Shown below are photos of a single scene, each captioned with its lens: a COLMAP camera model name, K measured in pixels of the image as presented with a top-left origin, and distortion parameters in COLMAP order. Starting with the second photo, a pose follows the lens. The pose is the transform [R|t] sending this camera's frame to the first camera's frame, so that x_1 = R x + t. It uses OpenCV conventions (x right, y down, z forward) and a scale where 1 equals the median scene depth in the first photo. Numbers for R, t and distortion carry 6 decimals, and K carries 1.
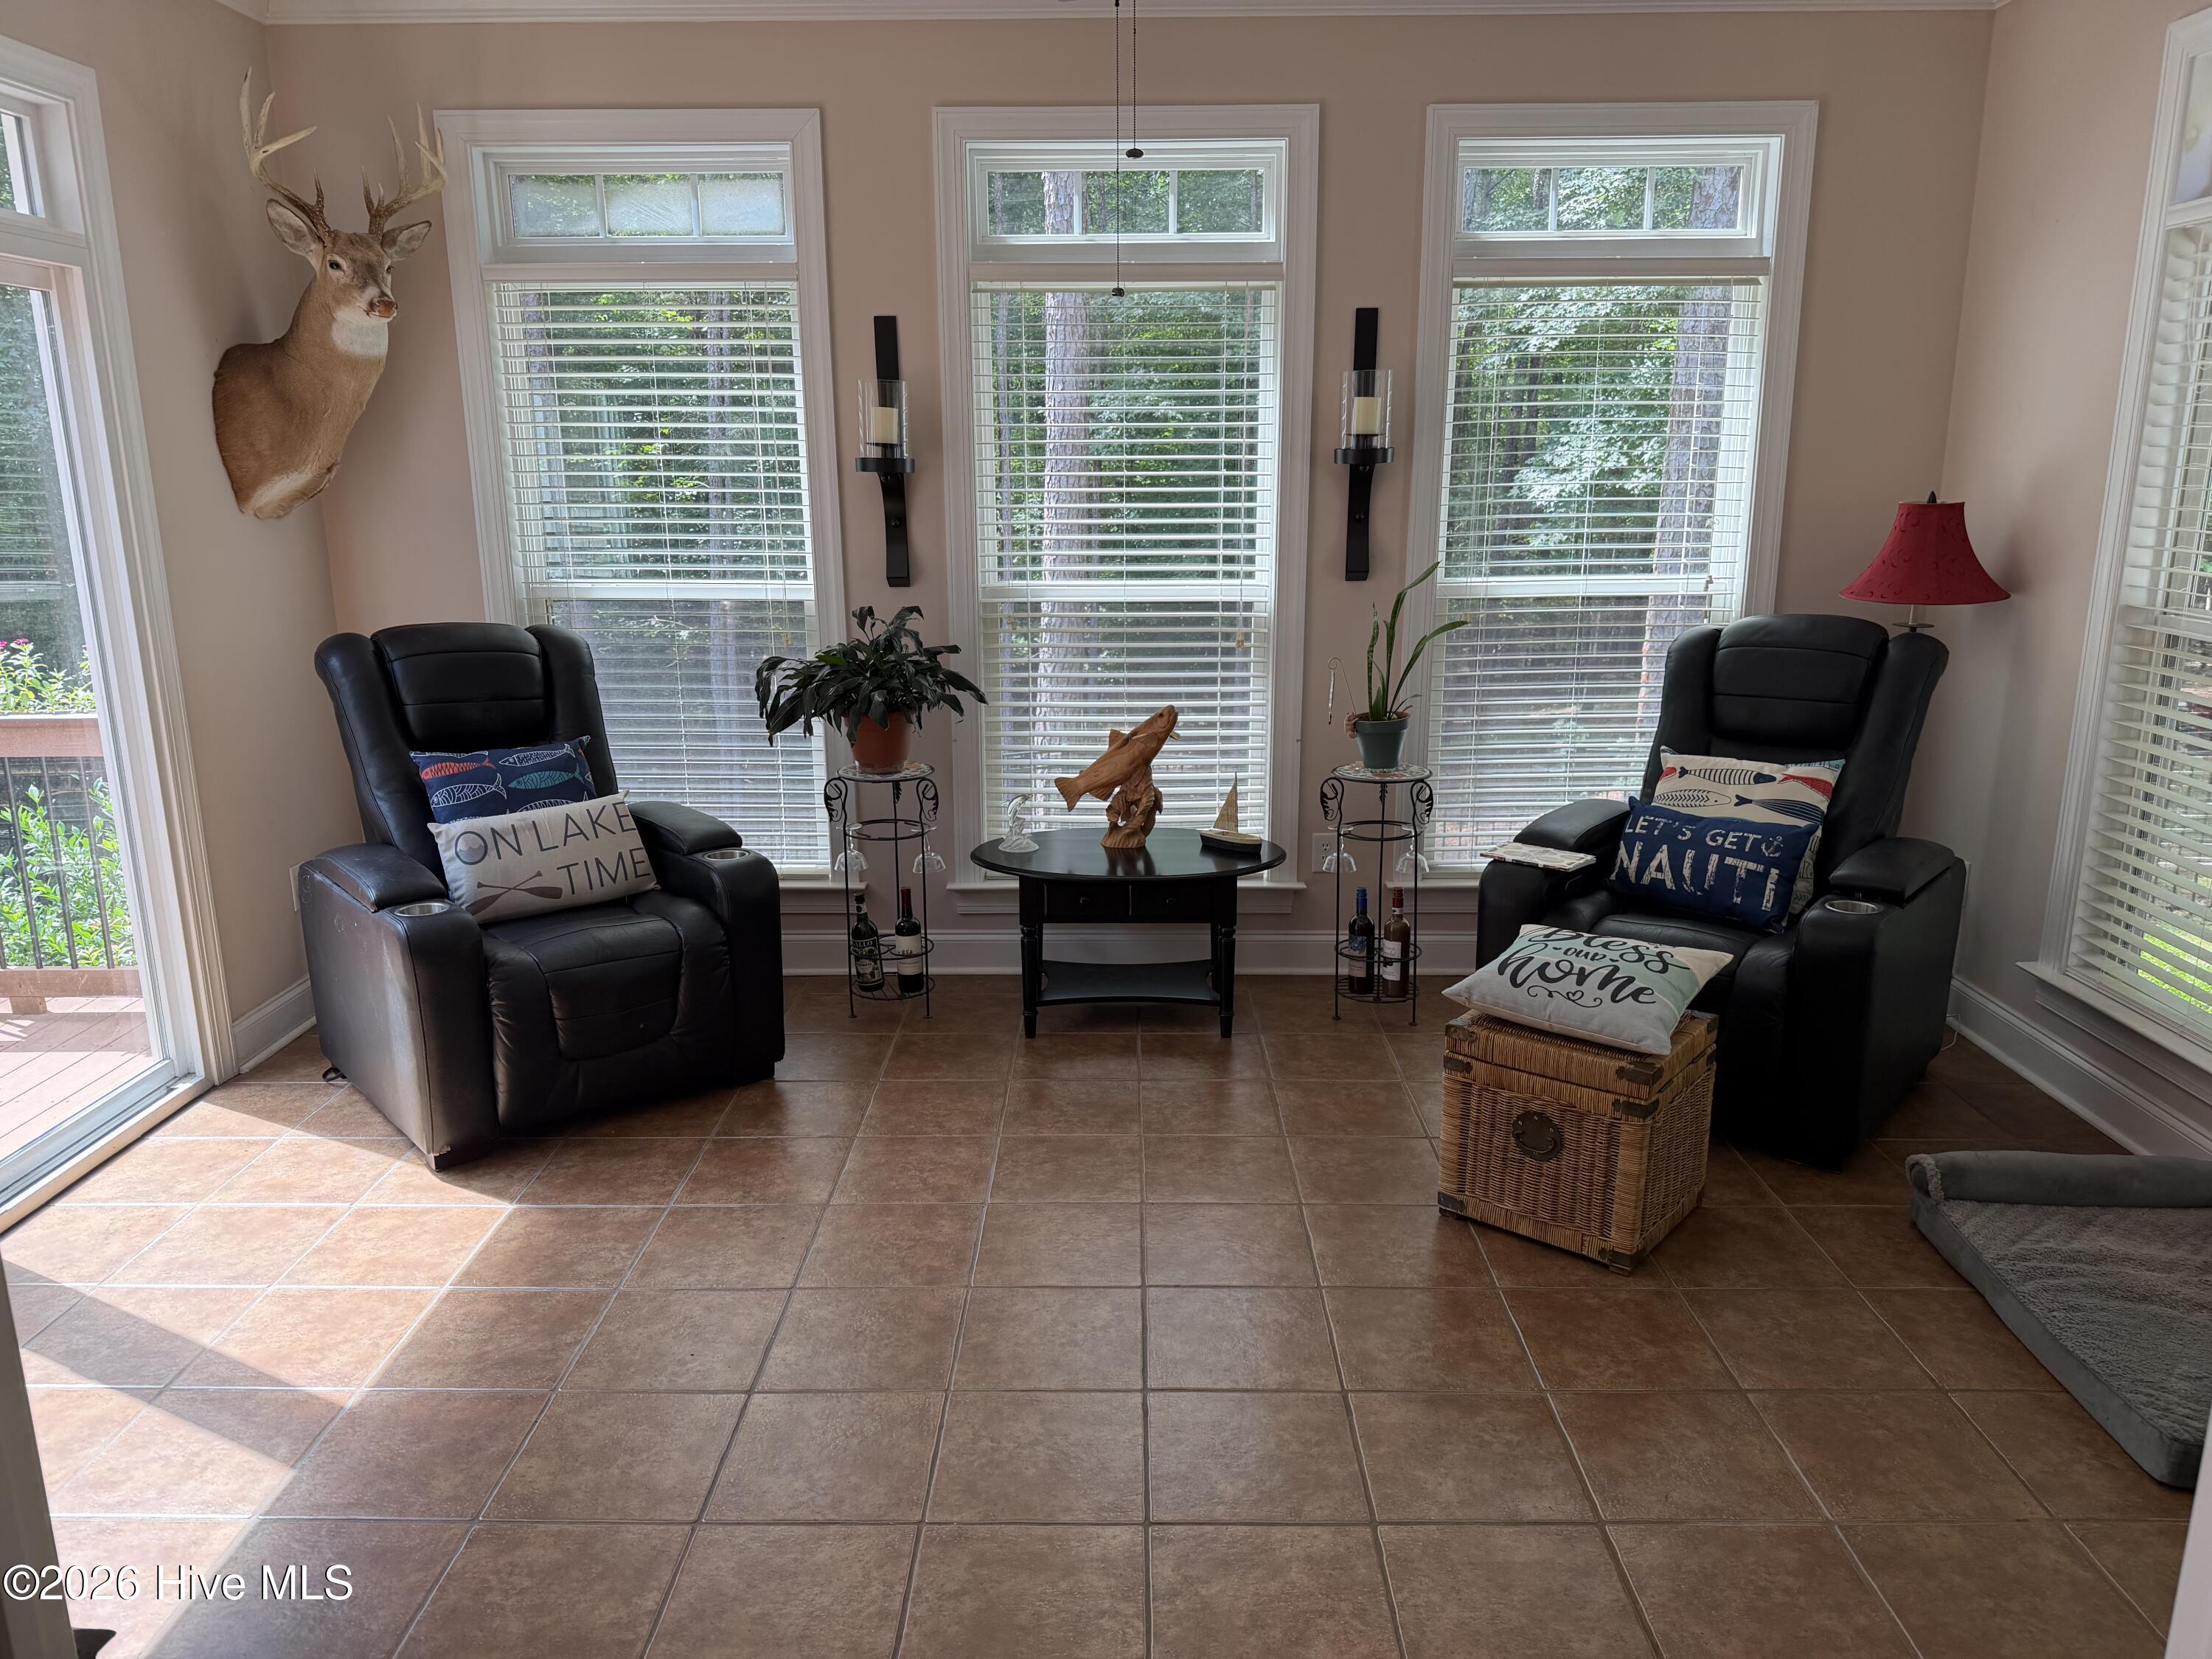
lens RADIAL K [[1530.1, 0, 1097.5], [0, 1530.1, 836.2], [0, 0, 1]] dist [-0.027770, -0.017008]
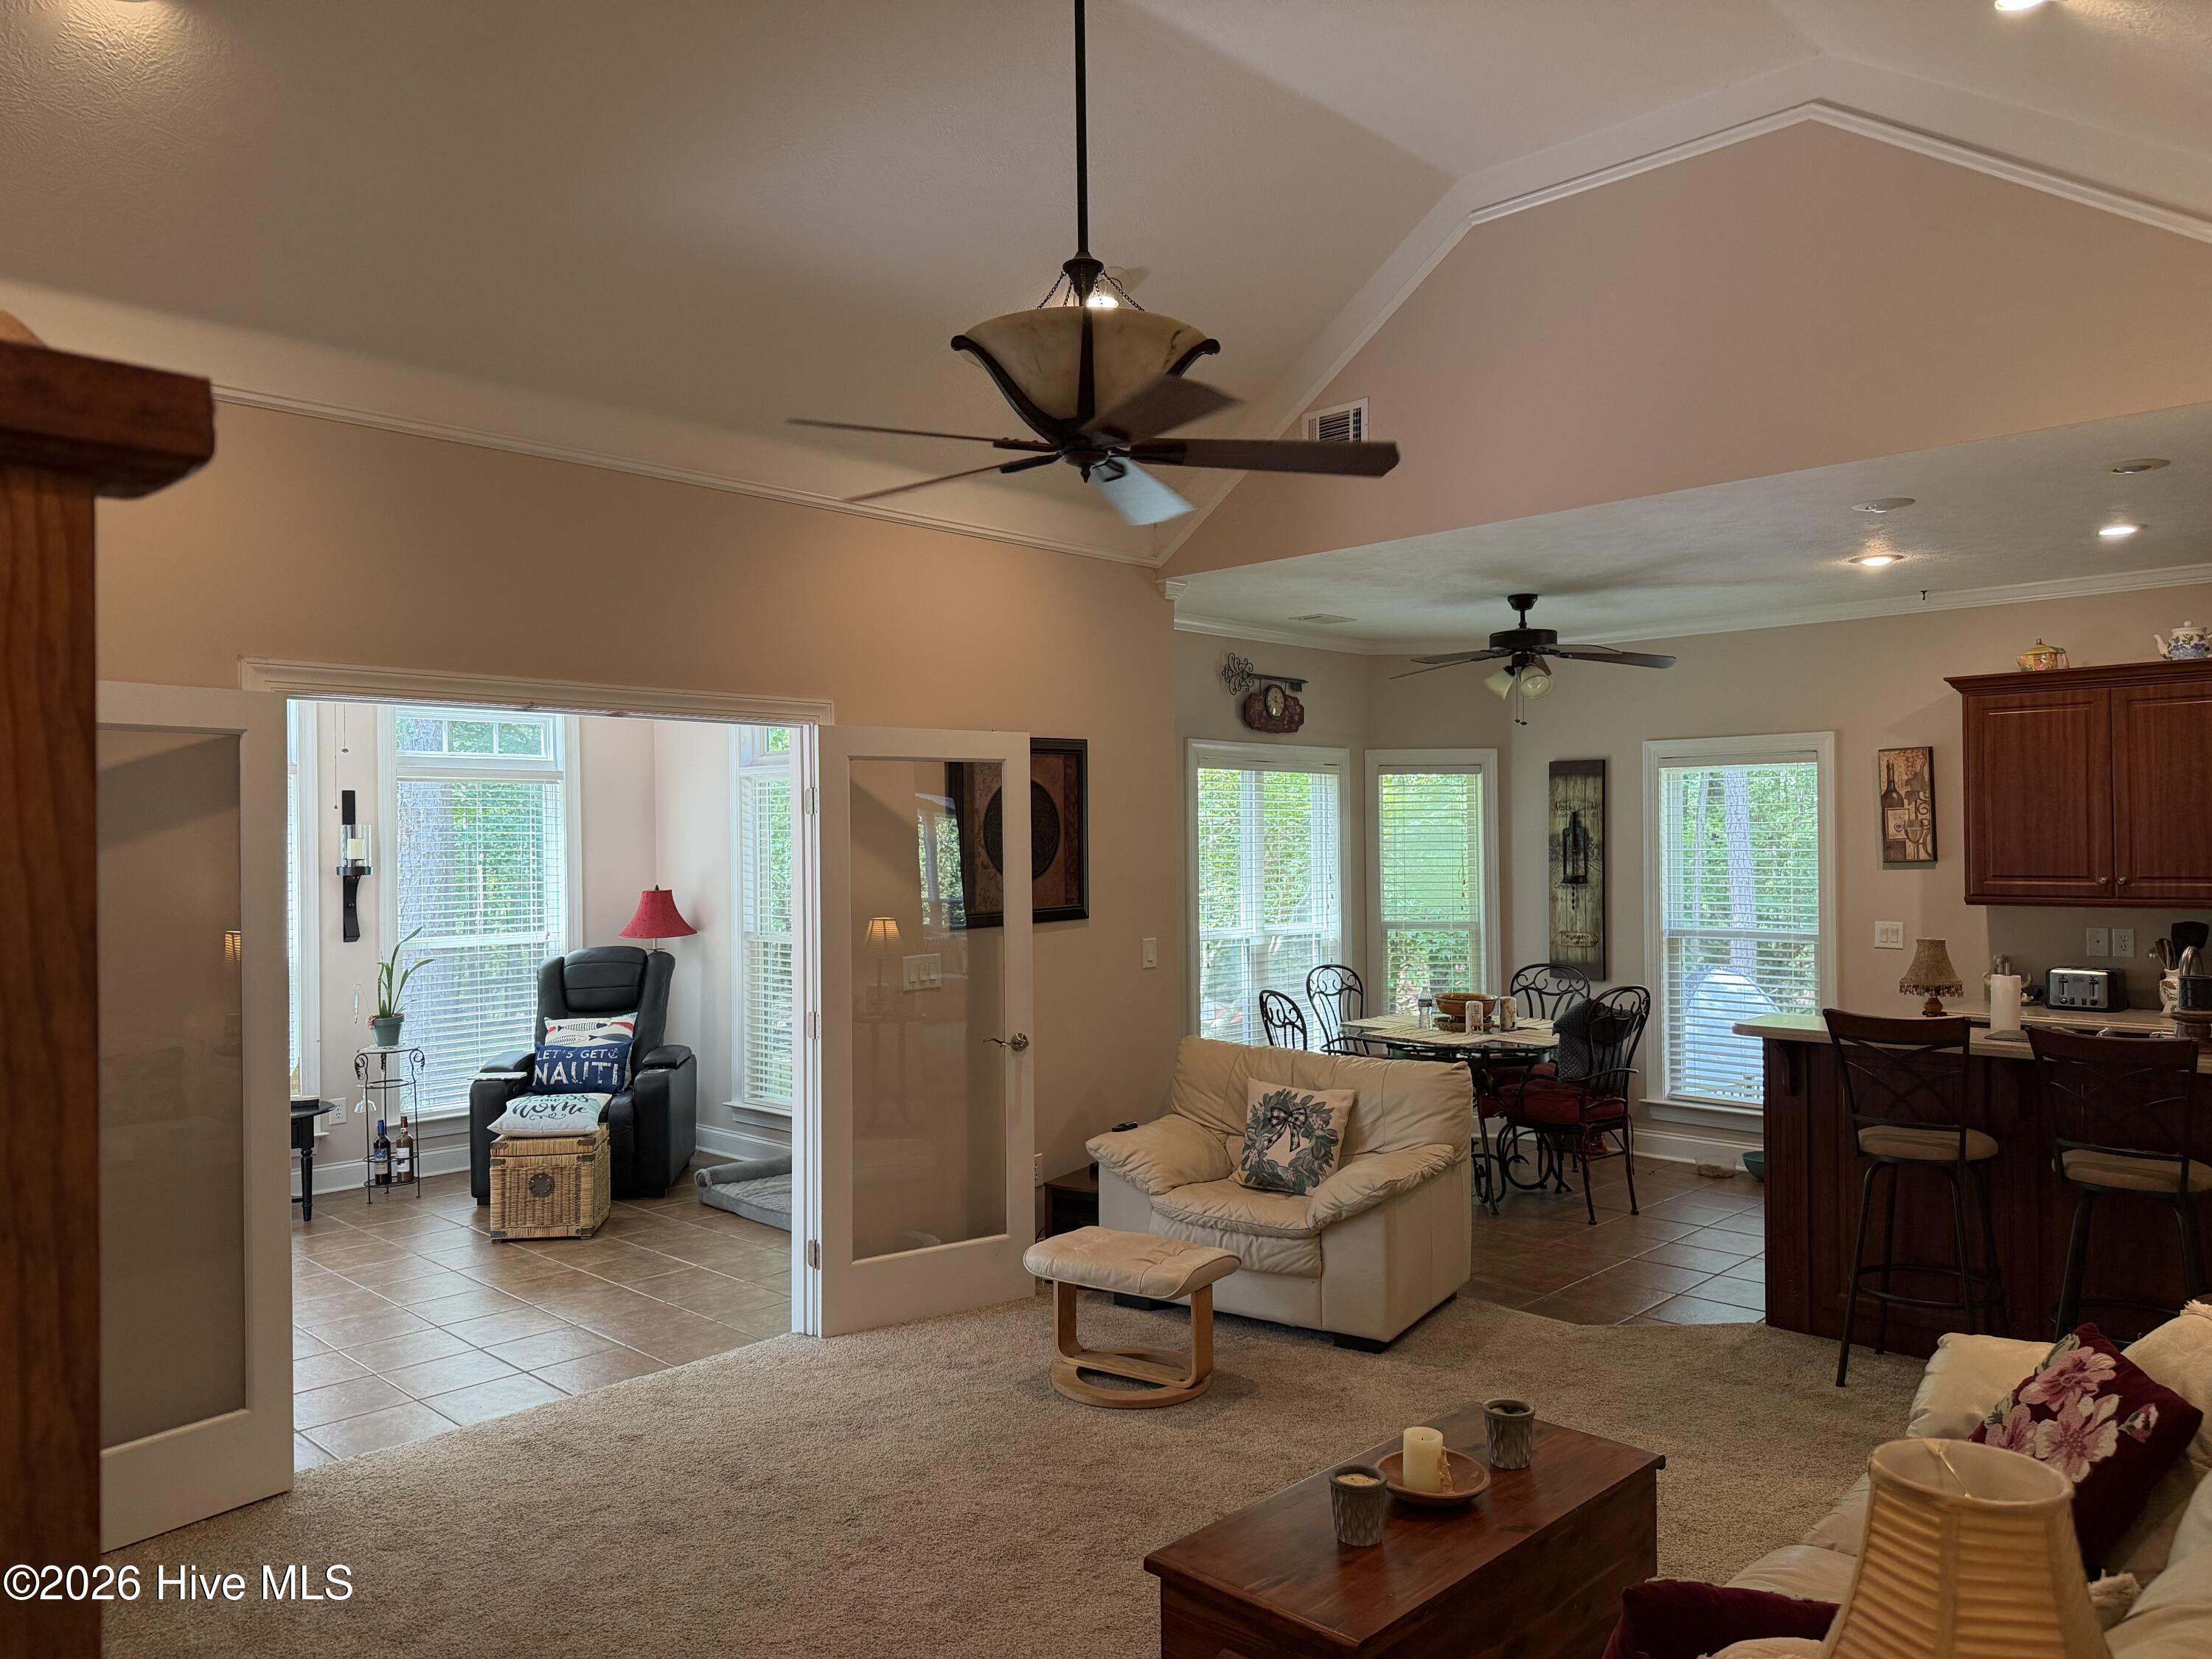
lens RADIAL K [[1530.1, 0, 1103.6], [0, 1530.1, 835.2], [0, 0, 1]] dist [-0.027770, -0.017008]
pose [[0.677691, 0.005045, 0.735330, -0.602542], [0.176656, 0.969575, -0.169461, 0.178464], [-0.713812, 0.244742, 0.656181, -0.871921]]
